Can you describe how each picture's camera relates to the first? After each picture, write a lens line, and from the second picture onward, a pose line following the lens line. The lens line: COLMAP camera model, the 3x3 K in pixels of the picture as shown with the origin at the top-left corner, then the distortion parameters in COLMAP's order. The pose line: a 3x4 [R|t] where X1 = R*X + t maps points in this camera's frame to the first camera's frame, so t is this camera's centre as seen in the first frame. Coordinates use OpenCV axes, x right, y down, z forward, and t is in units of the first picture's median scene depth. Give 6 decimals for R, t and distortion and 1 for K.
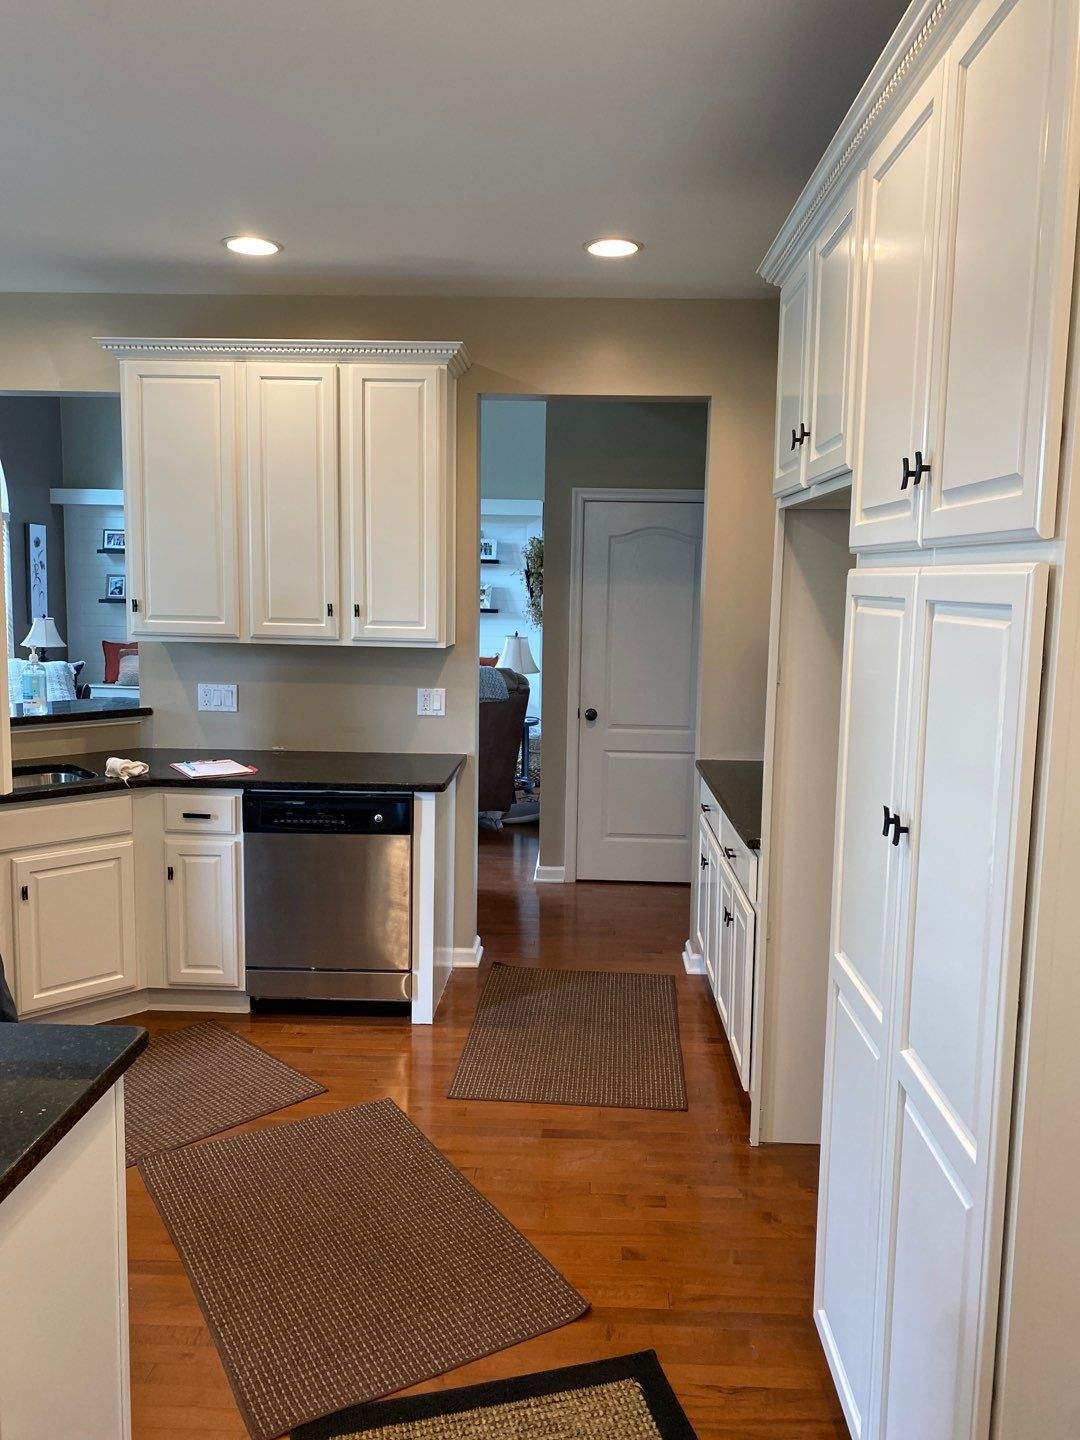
lens RADIAL K [[1112.6, 0, 542.9], [0, 1112.6, 710.5], [0, 0, 1]] dist [0.032000, -0.031847]
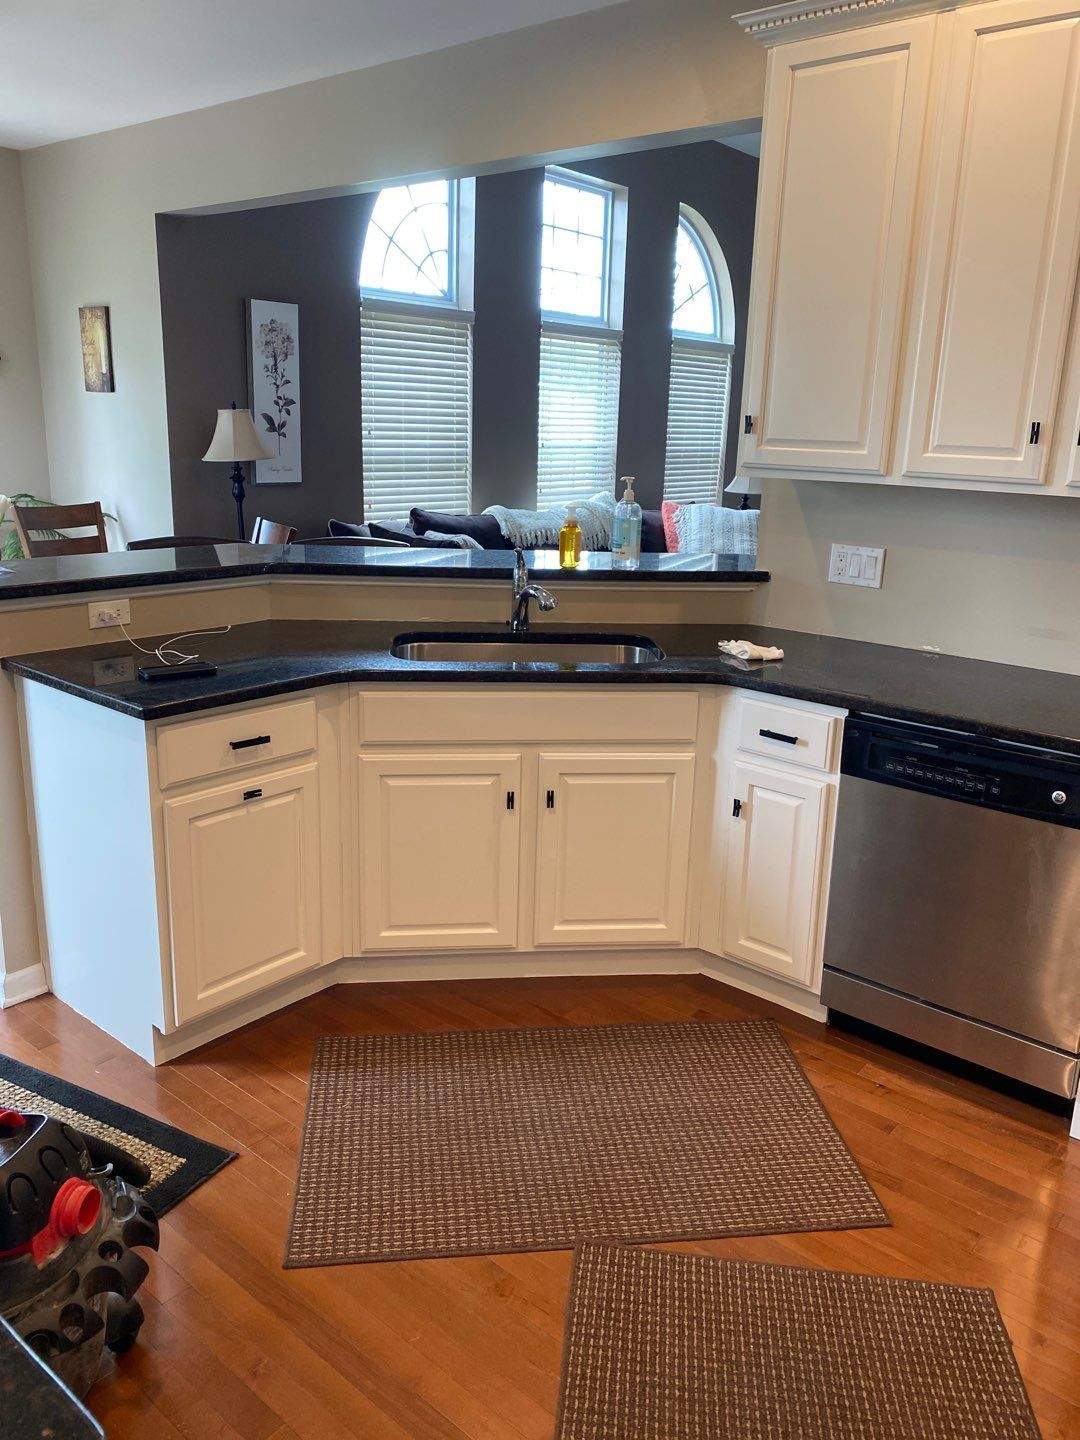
lens RADIAL K [[1112.6, 0, 539.4], [0, 1112.6, 711.4], [0, 0, 1]] dist [0.032000, -0.031847]
pose [[0.793539, 0.162951, -0.586297, -0.027172], [-0.090251, 0.984340, 0.151427, -0.010745], [0.601790, -0.067249, 0.795818, 0.358464]]
